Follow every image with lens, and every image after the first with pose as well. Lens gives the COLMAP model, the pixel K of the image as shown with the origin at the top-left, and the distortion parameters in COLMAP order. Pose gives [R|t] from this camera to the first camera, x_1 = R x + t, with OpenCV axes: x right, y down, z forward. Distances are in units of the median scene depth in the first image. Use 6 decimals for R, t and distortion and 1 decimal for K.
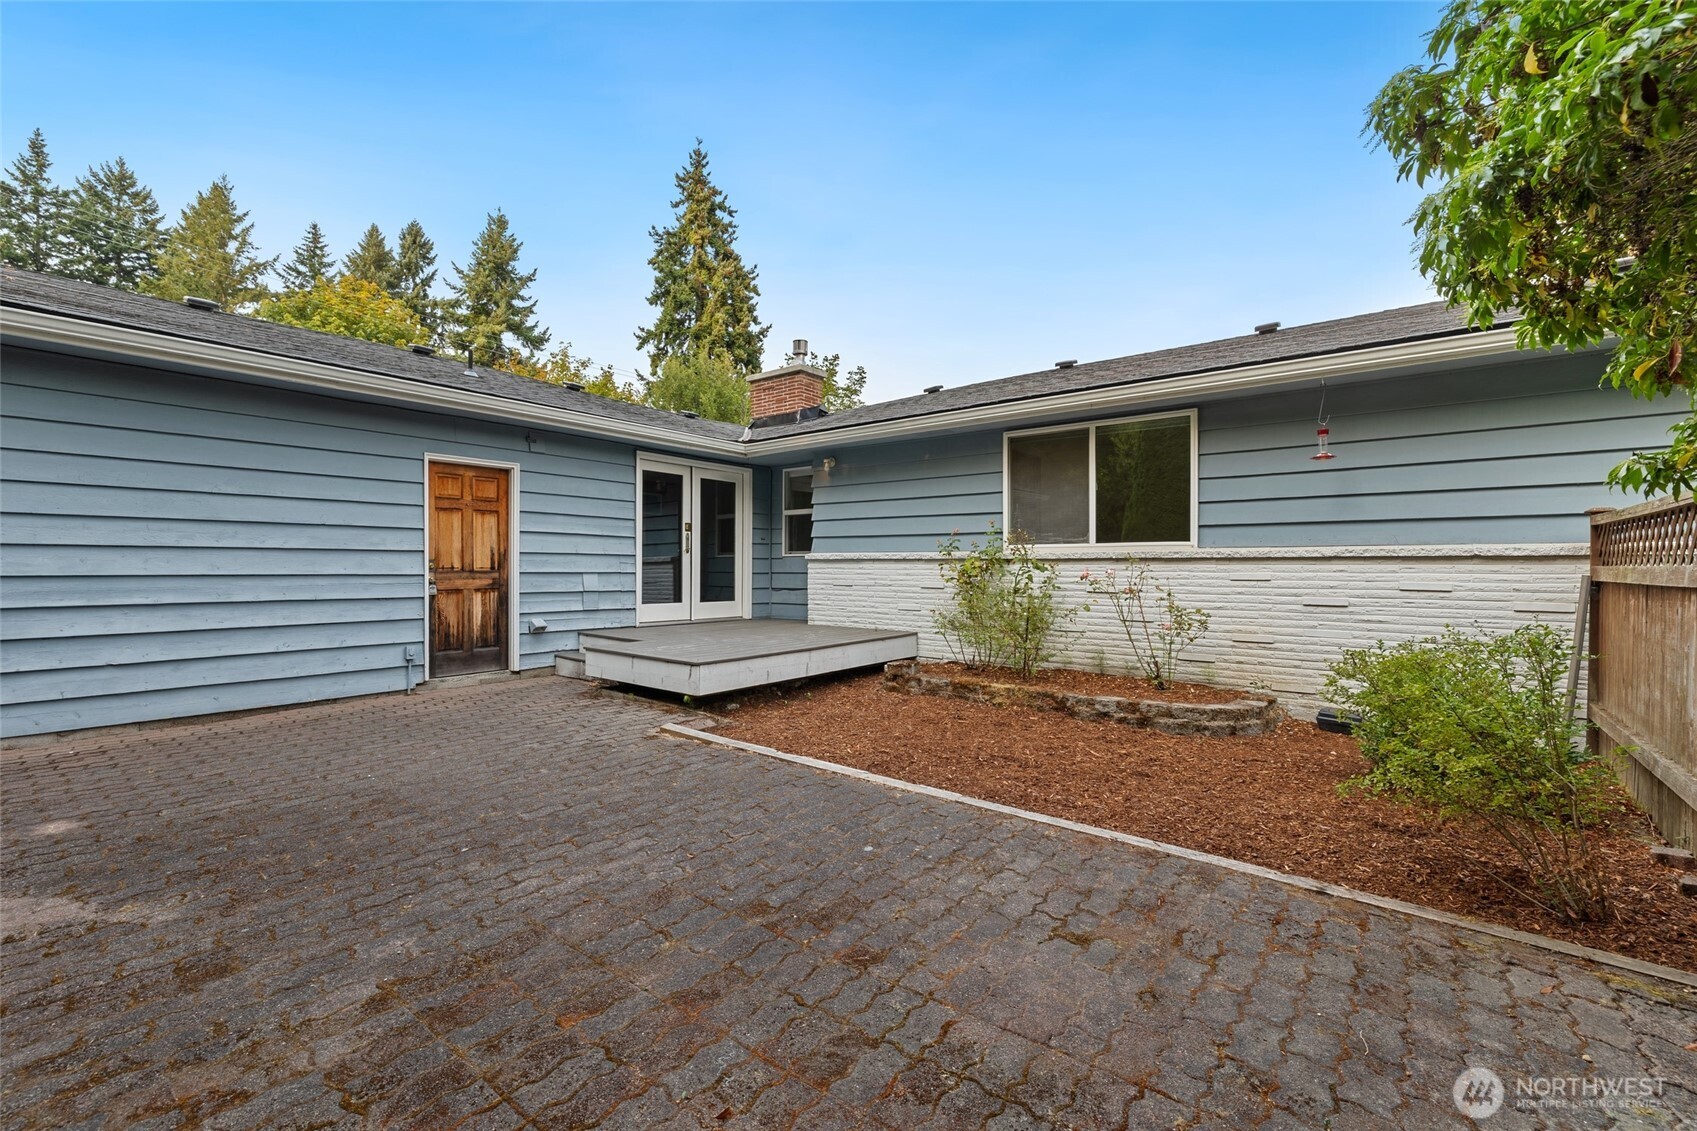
lens RADIAL K [[716.2, 0, 833.4], [0, 716.2, 561.2], [0, 0, 1]] dist [-0.000477, 0.000133]
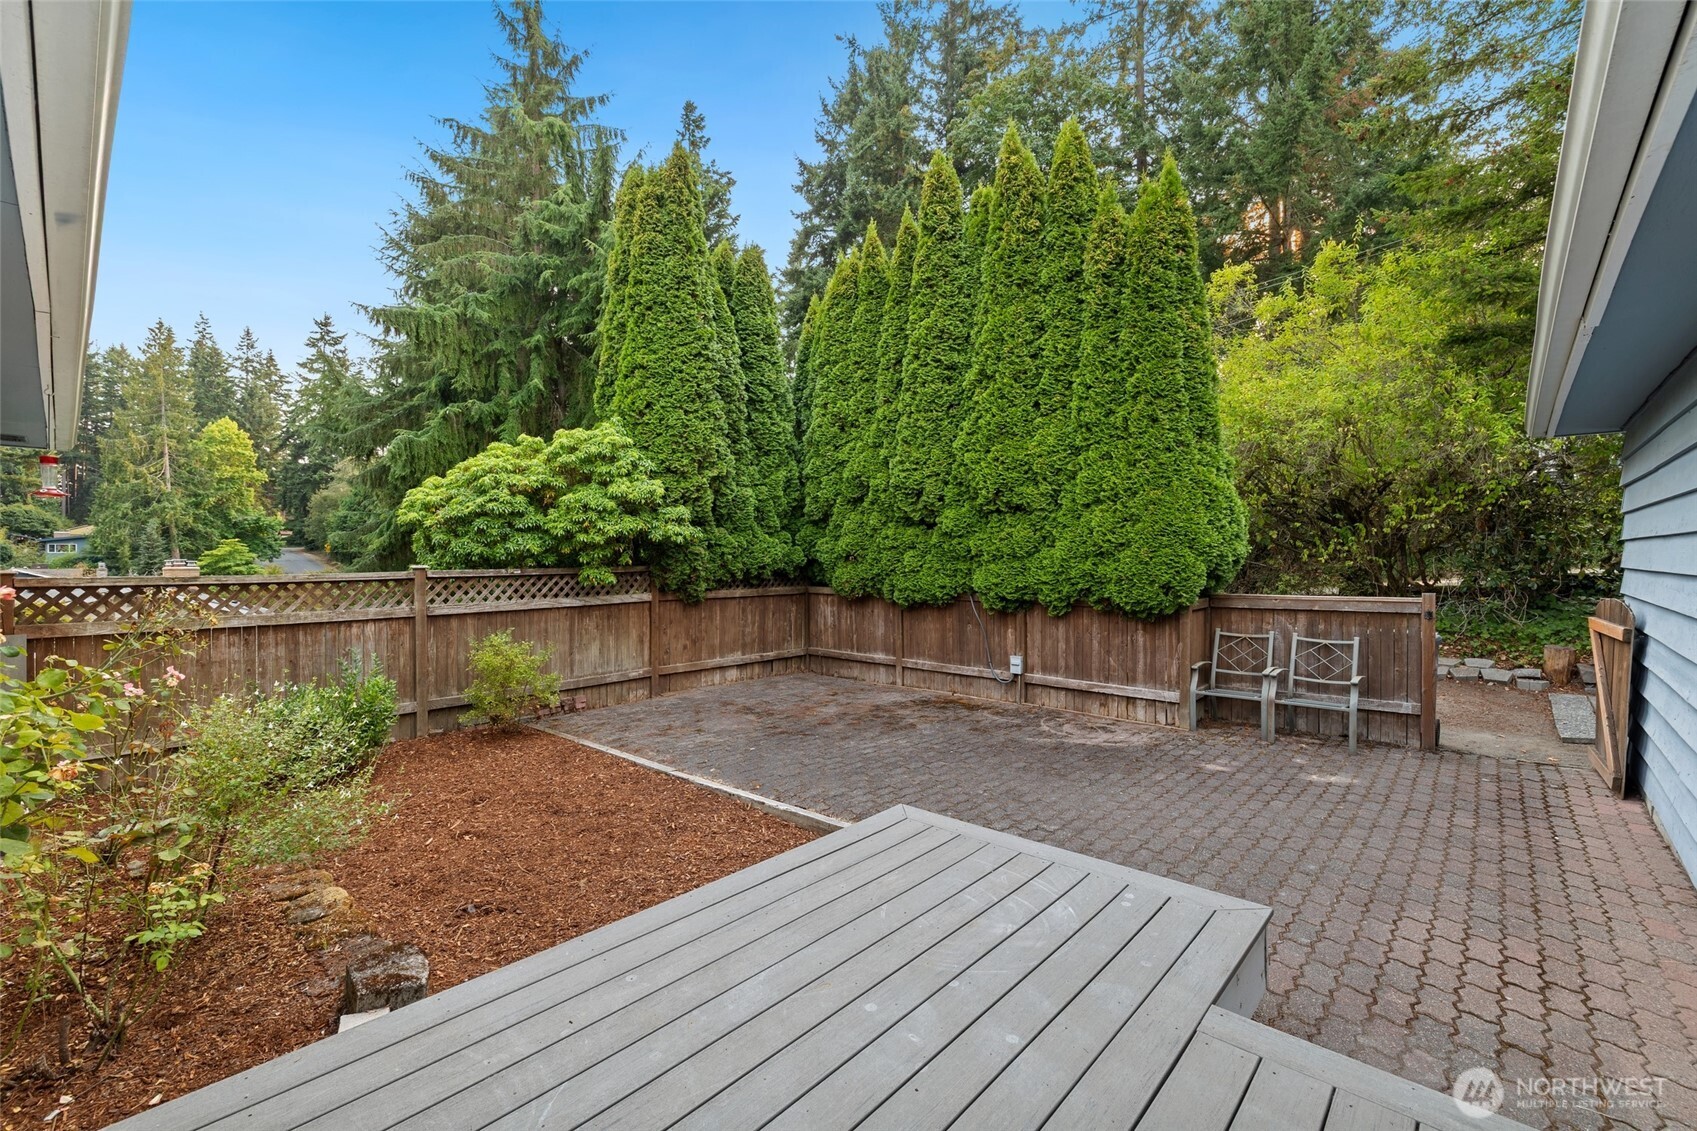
lens RADIAL K [[716.2, 0, 833.4], [0, 716.2, 561.2], [0, 0, 1]] dist [-0.000477, 0.000133]
pose [[-0.997524, 0.000580, 0.070330, -0.380554], [0.000638, 0.999999, 0.000807, -0.157005], [-0.070330, 0.000850, -0.997523, 3.540302]]
